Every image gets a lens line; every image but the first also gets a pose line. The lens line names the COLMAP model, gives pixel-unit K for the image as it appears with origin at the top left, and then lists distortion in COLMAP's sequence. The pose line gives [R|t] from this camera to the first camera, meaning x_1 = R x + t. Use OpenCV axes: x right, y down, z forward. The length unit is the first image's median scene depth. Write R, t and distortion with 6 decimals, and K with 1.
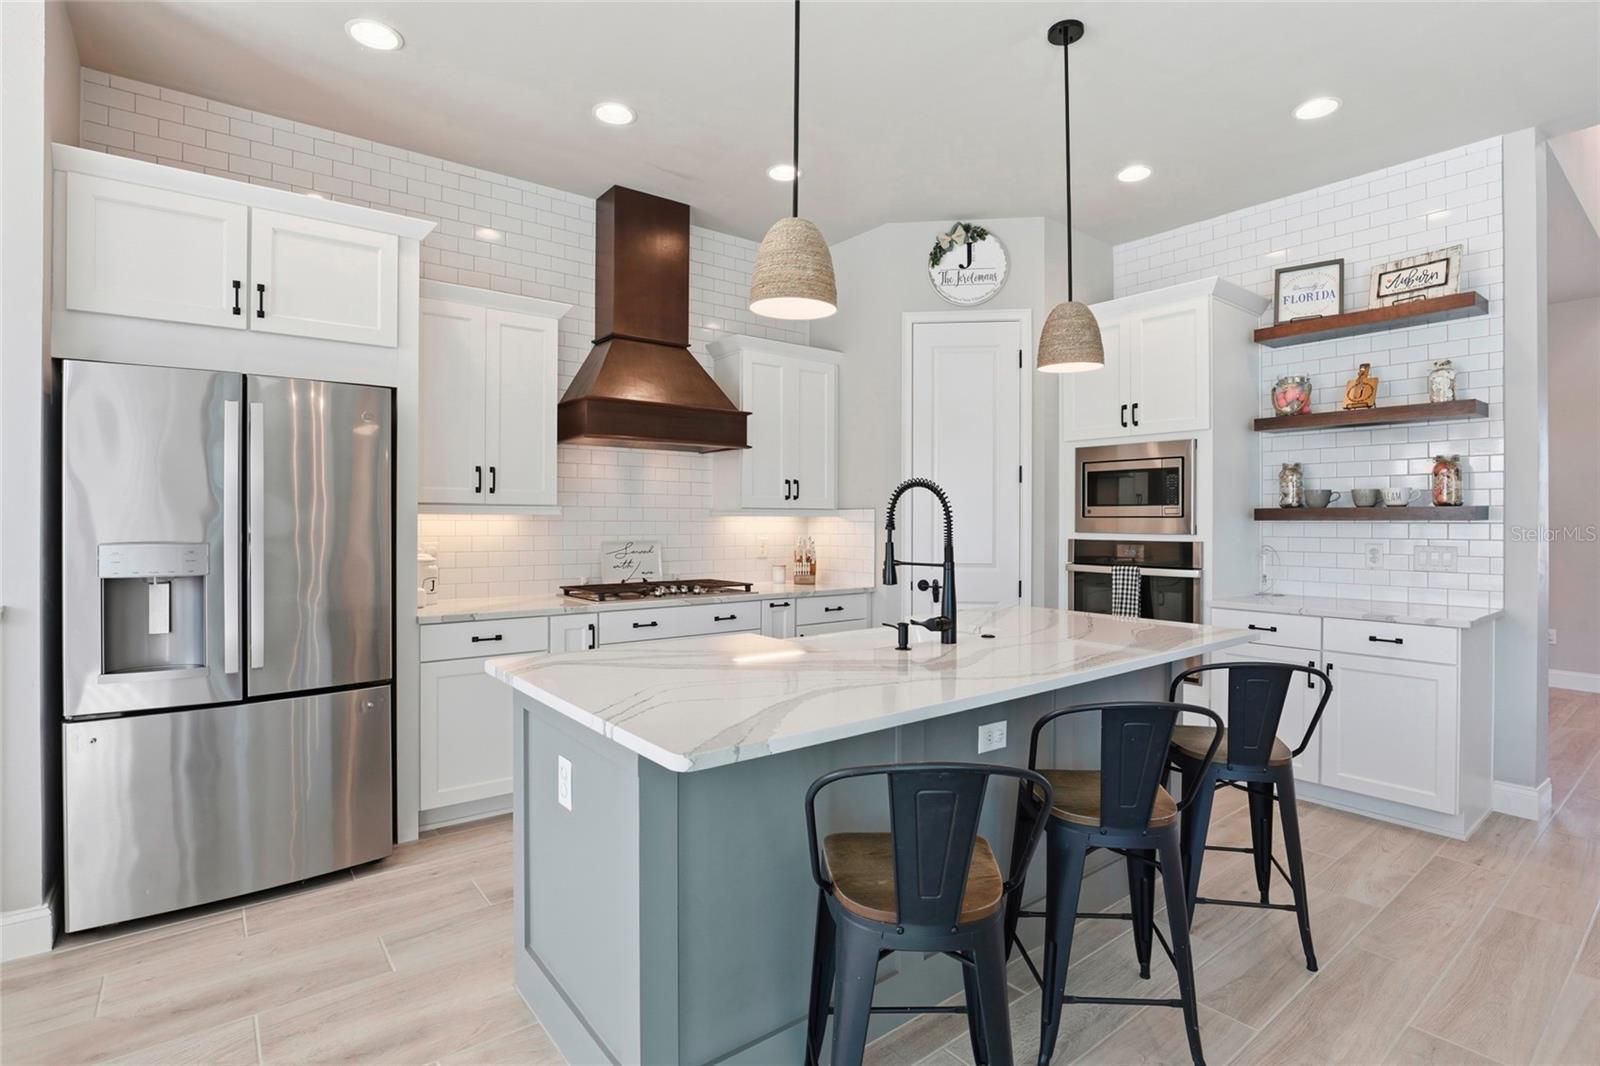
lens RADIAL K [[774.7, 0, 800.4], [0, 774.7, 518.6], [0, 0, 1]] dist [-0.035431, 0.006894]
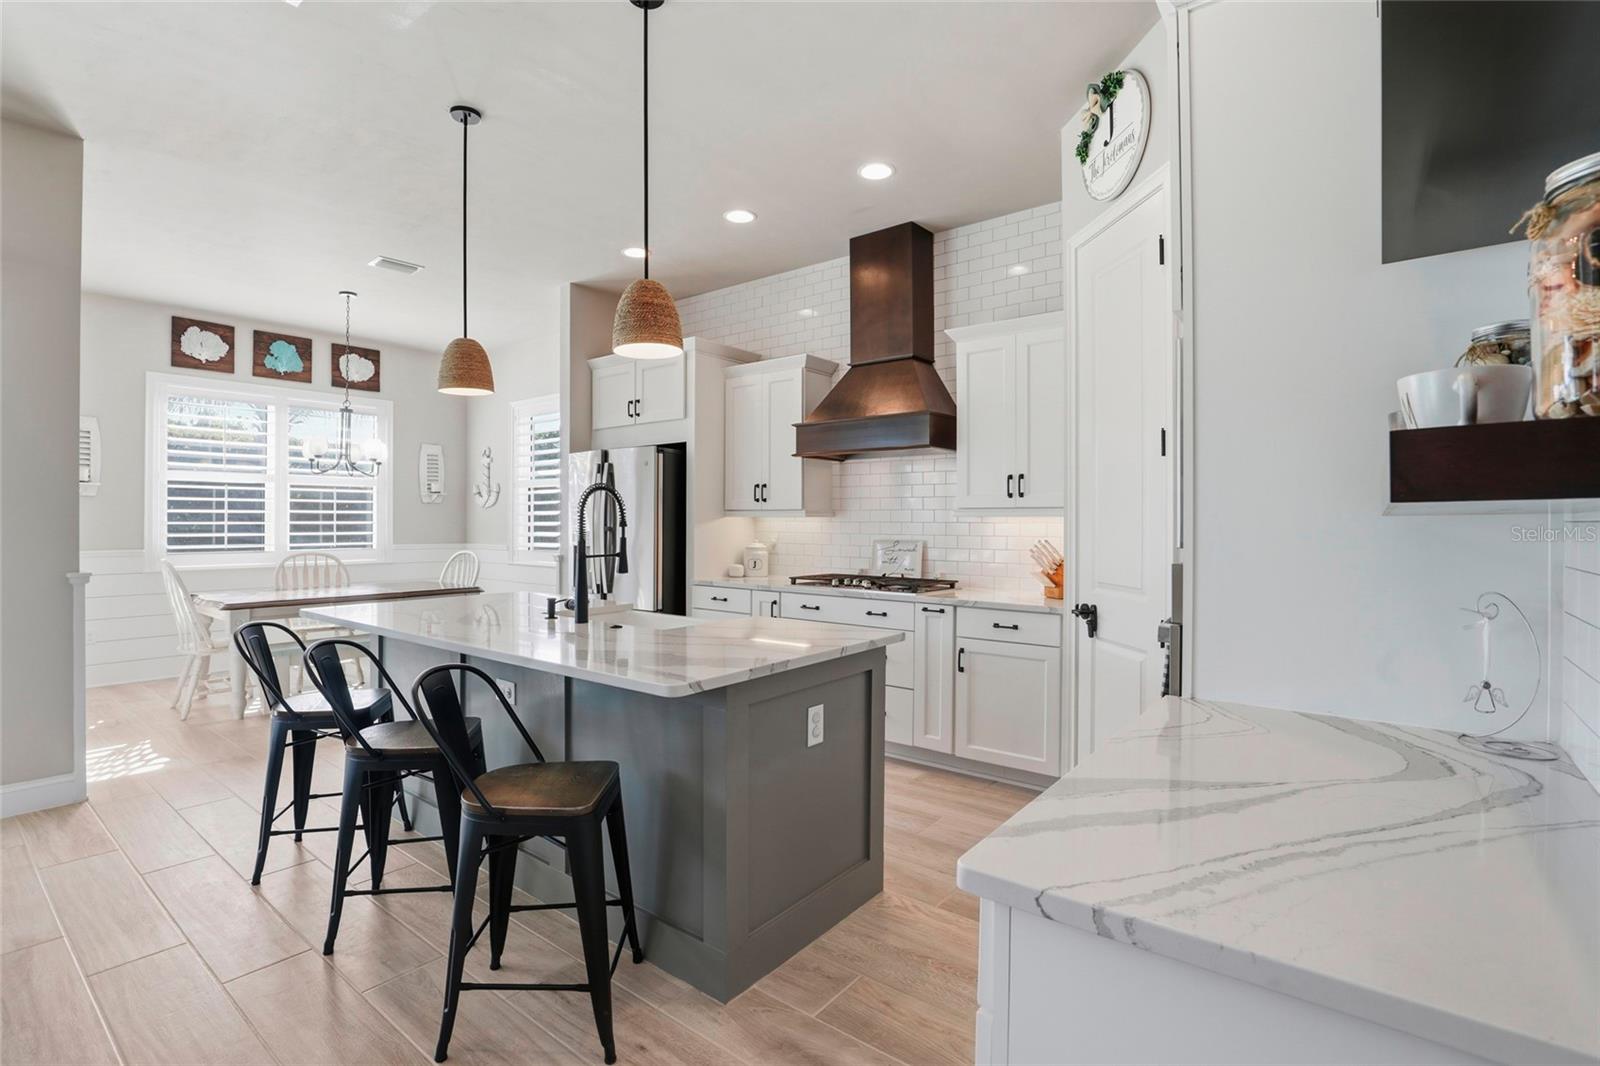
lens RADIAL K [[739.8, 0, 806.3], [0, 739.8, 522.0], [0, 0, 1]] dist [-0.035640, 0.006498]
pose [[0.247097, -0.002292, -0.968988, 0.915662], [-0.000511, 0.999997, -0.002496, 0.006984], [0.968990, 0.001112, 0.247096, 0.707616]]
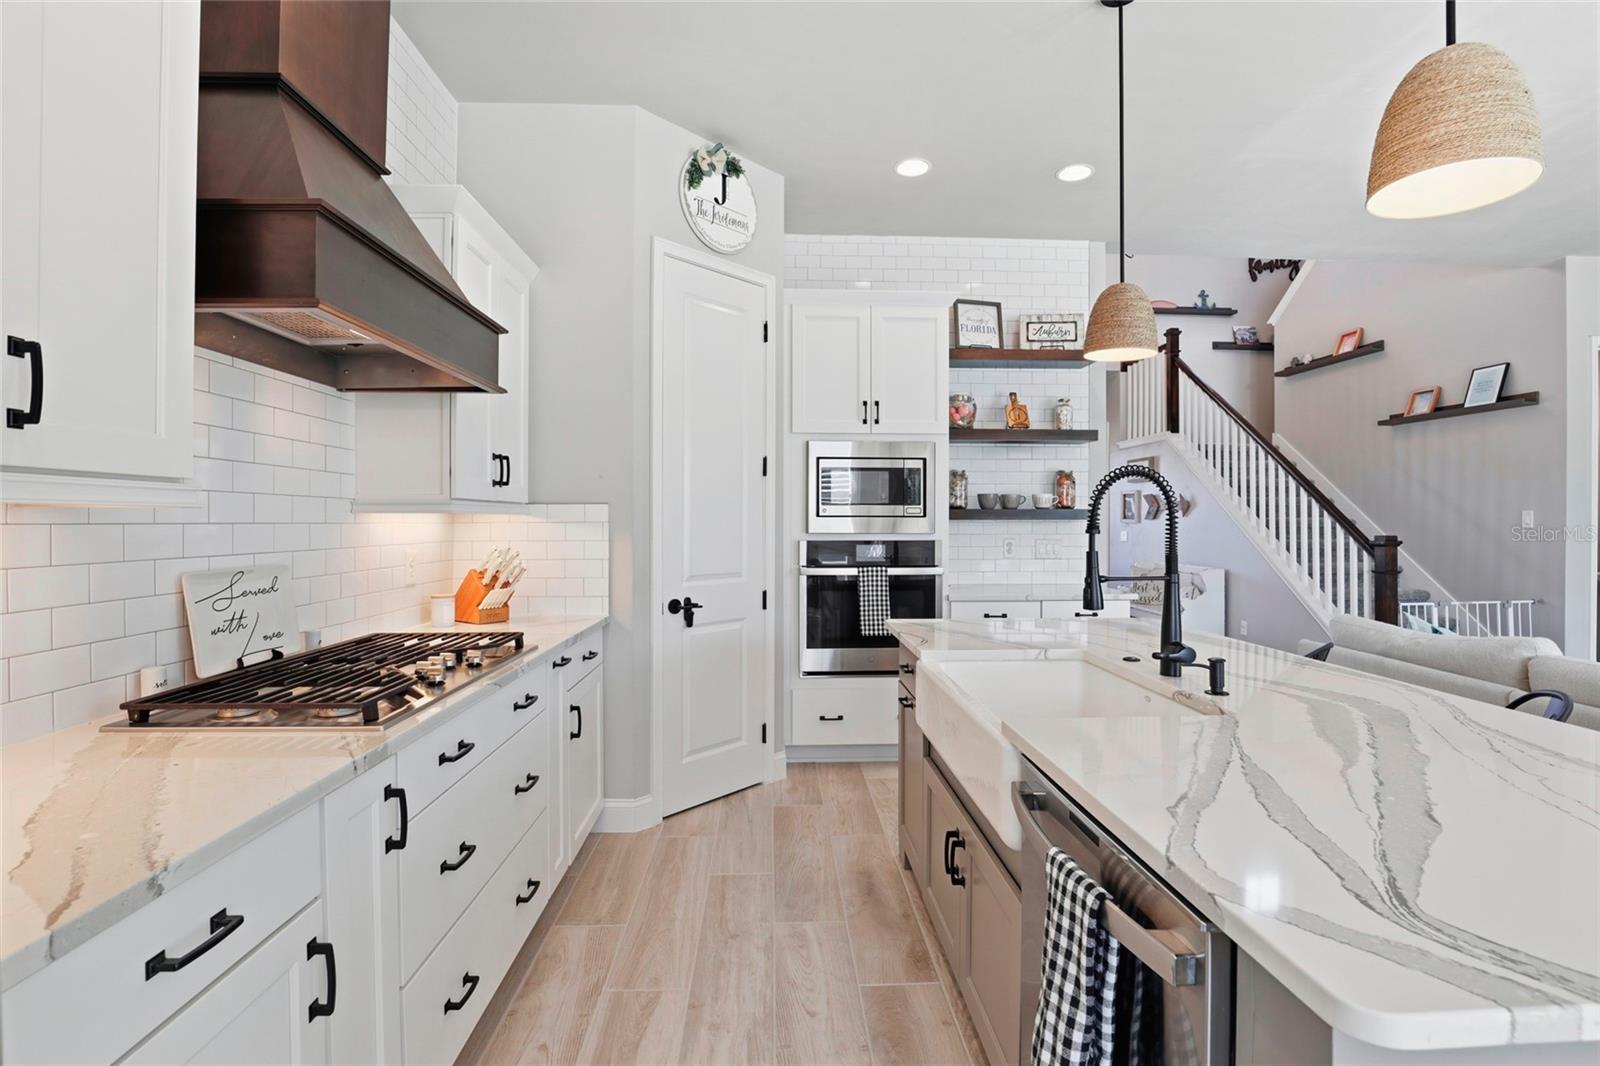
lens RADIAL K [[739.8, 0, 803.2], [0, 739.8, 522.9], [0, 0, 1]] dist [-0.035640, 0.006498]
pose [[0.581689, -0.004923, 0.813396, -0.428332], [-0.001525, 0.999973, 0.007142, -0.000462], [-0.813410, -0.005395, 0.581666, 0.583560]]
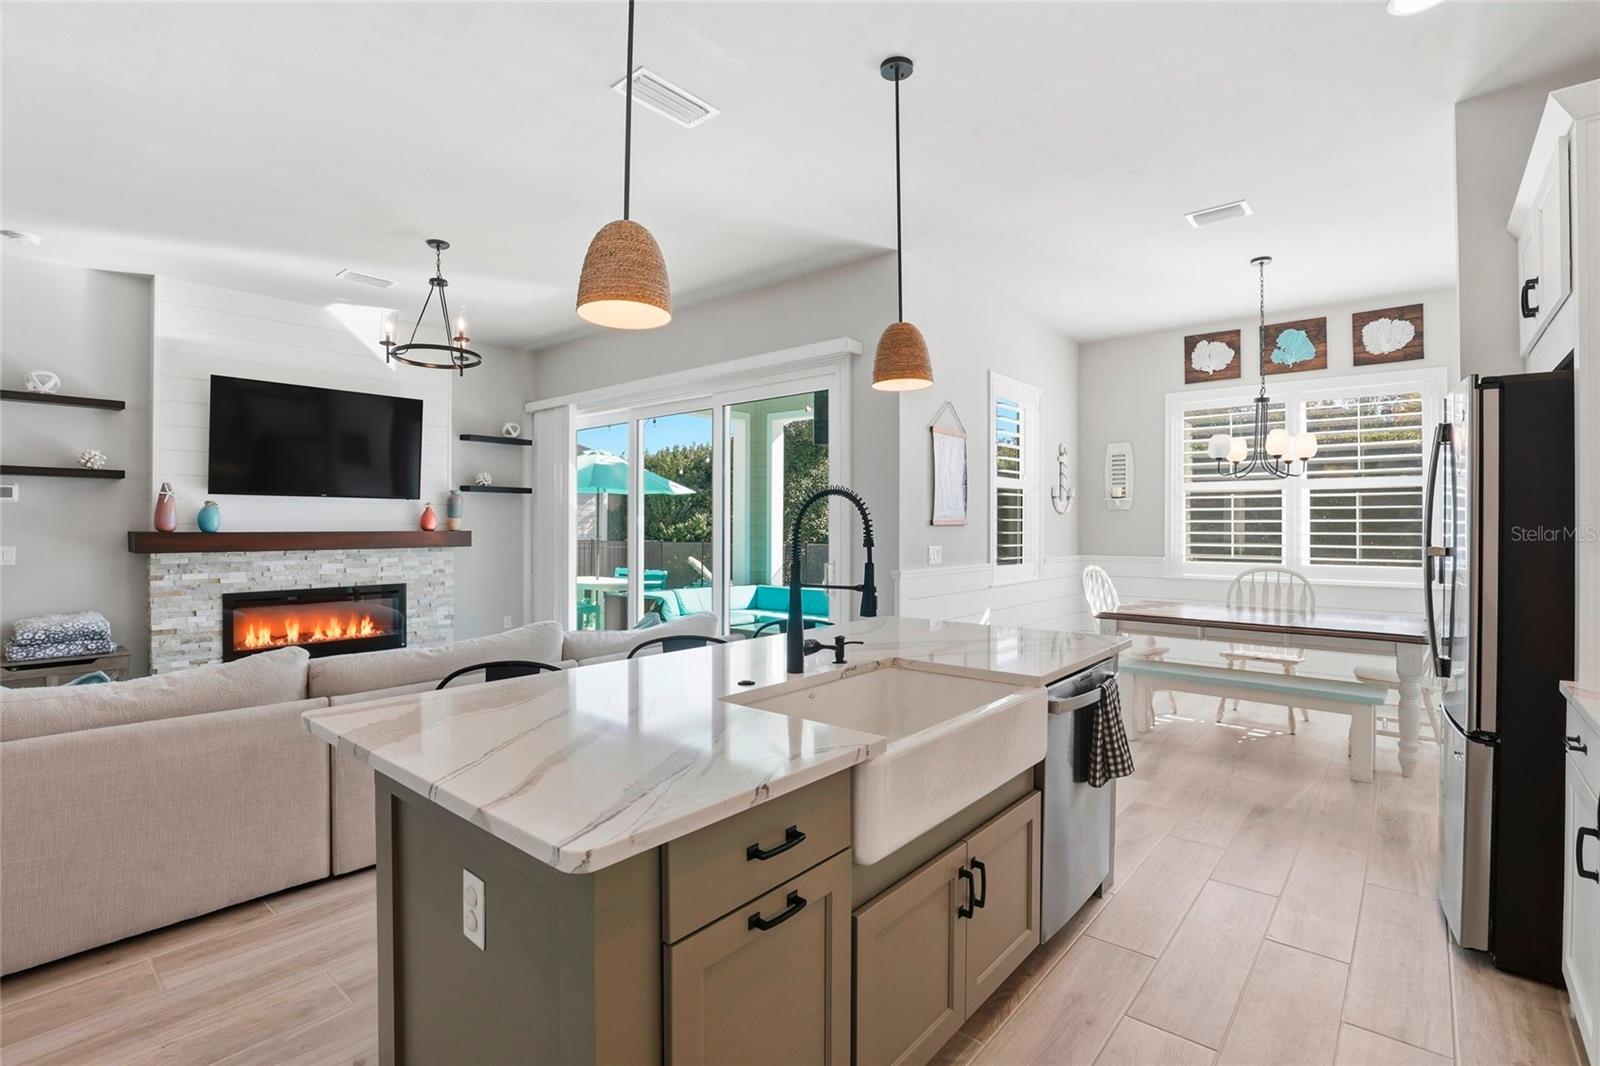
lens RADIAL K [[739.8, 0, 800.7], [0, 739.8, 521.6], [0, 0, 1]] dist [-0.035640, 0.006498]
pose [[-0.979113, -0.006147, -0.203222, 0.241972], [-0.004764, 0.999962, -0.007298, -0.004237], [0.203259, -0.006177, -0.979105, 1.232686]]
